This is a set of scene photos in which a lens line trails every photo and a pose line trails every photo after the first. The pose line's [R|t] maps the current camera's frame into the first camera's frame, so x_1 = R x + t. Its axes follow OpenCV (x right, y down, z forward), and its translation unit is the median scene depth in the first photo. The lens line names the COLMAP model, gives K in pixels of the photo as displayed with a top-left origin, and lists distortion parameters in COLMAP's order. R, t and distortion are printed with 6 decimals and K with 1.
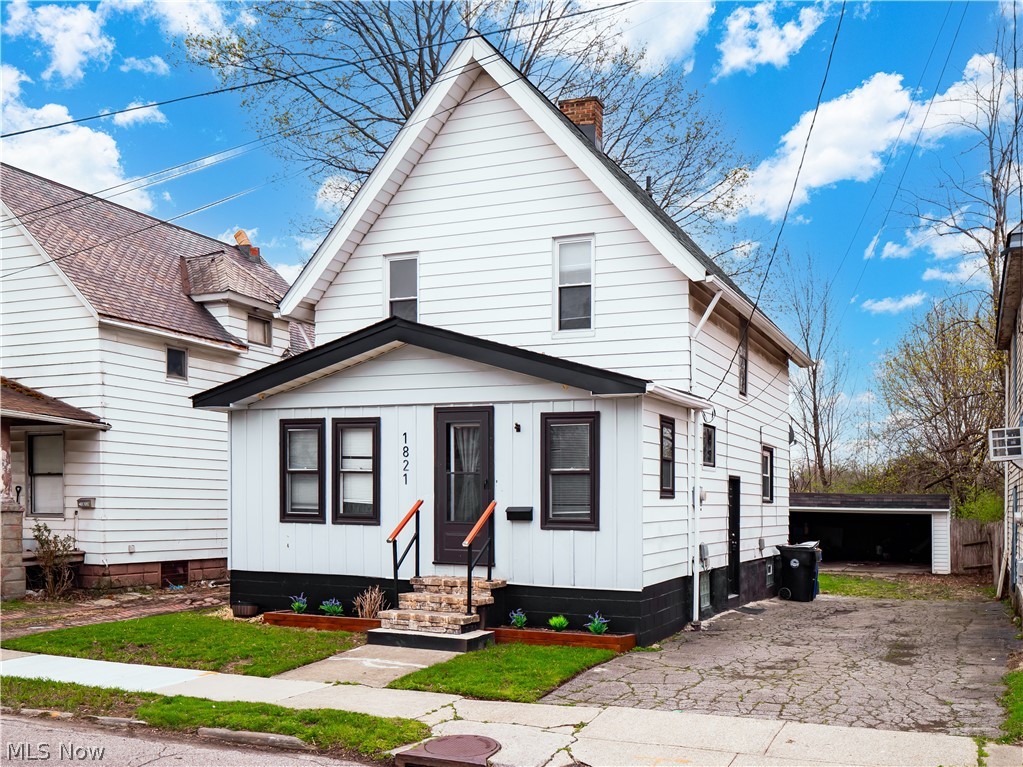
lens RADIAL K [[1038.9, 0, 511.5], [0, 1038.9, 383.5], [0, 0, 1]] dist [-0.128547, 0.023616]
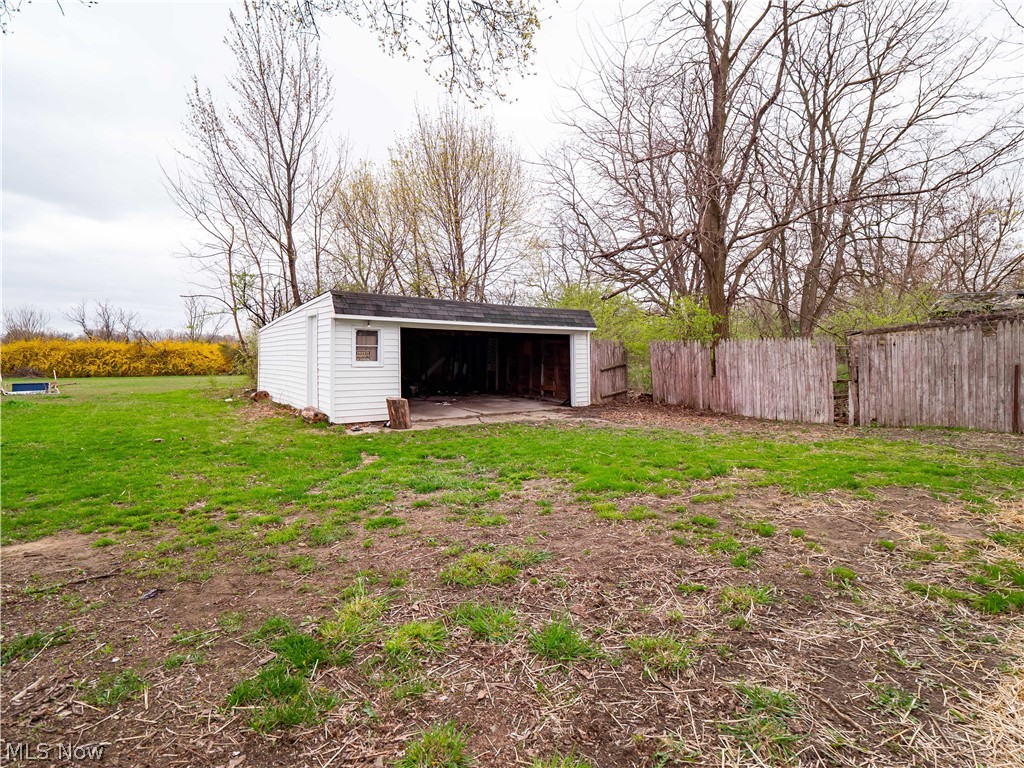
lens RADIAL K [[498.8, 0, 512.0], [0, 498.8, 384.0], [0, 0, 1]] dist [-0.022100, -0.000619]
pose [[0.511382, -0.072573, 0.856284, 0.044845], [-0.086842, 0.986963, 0.135511, 0.121007], [-0.854954, -0.143659, 0.498413, 0.856815]]
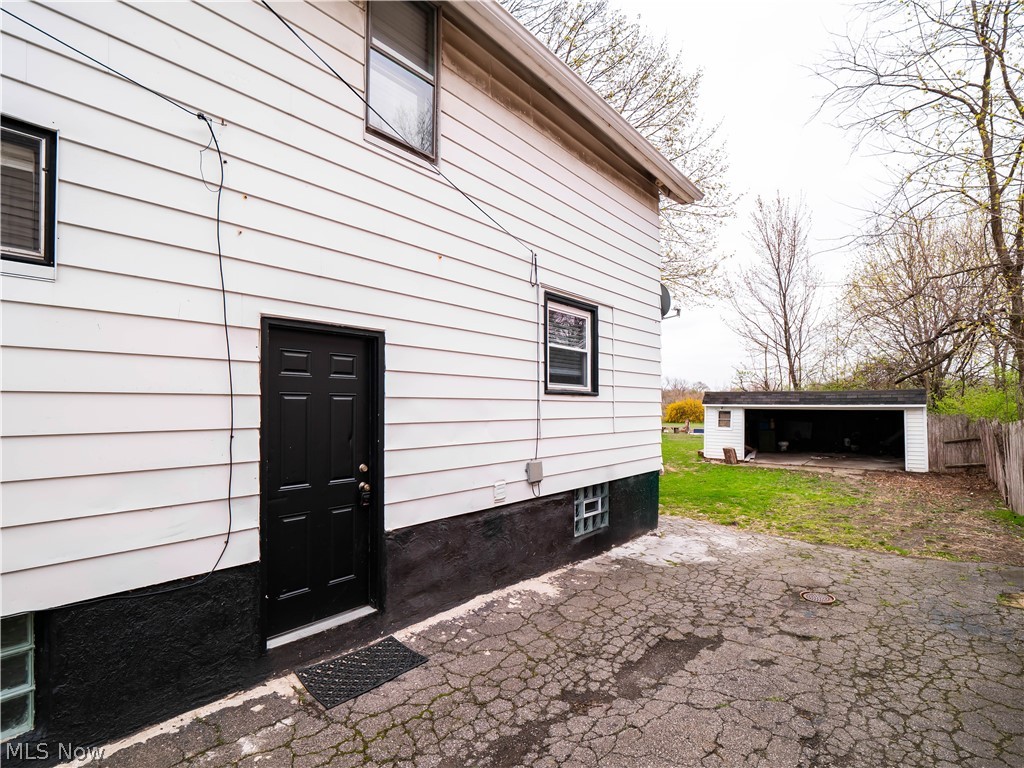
lens RADIAL K [[498.8, 0, 512.0], [0, 498.8, 384.0], [0, 0, 1]] dist [-0.022100, -0.000619]
pose [[0.962455, -0.036381, -0.268994, 0.184511], [0.053513, 0.996960, 0.056633, 0.058366], [0.266116, -0.068901, 0.961475, 0.458565]]
